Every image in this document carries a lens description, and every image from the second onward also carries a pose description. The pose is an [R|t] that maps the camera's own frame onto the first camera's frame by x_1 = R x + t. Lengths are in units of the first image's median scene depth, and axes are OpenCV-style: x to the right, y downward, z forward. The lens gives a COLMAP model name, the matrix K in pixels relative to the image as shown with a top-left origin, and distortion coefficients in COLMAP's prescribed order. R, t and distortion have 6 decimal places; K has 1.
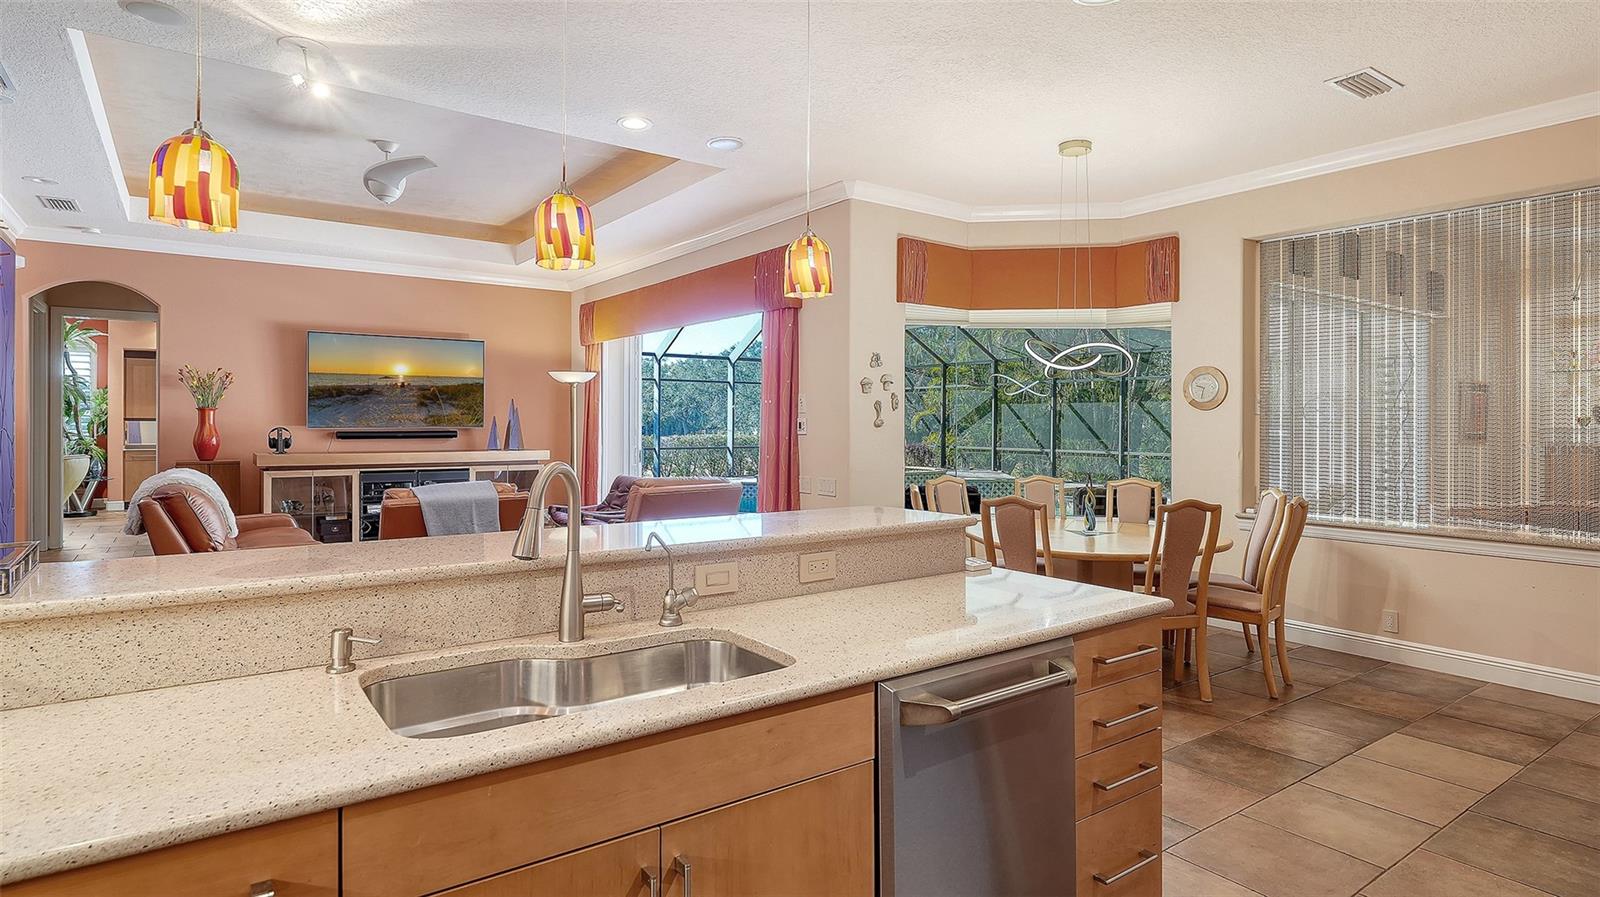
lens RADIAL K [[841.6, 0, 809.5], [0, 841.6, 434.9], [0, 0, 1]] dist [0.015015, -0.000387]
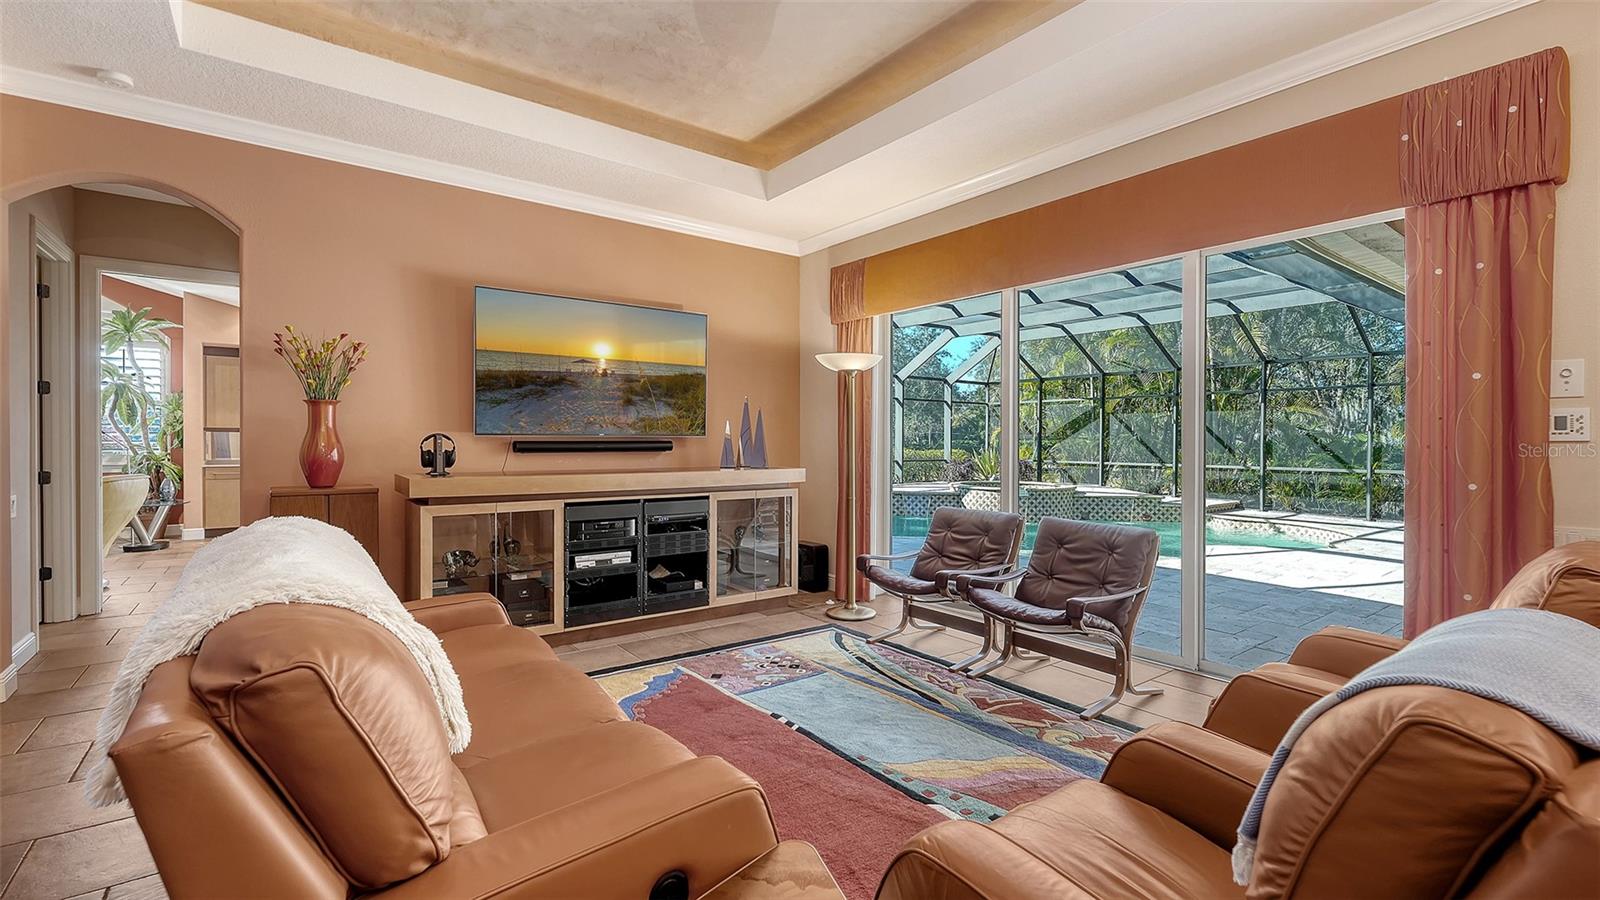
lens RADIAL K [[684.8, 0, 804.4], [0, 684.8, 454.5], [0, 0, 1]] dist [0.007179, -0.000430]
pose [[0.999699, -0.000393, 0.024514, -0.329027], [0.000246, 0.999982, 0.005975, 0.003317], [-0.024516, -0.005967, 0.999682, 0.435807]]
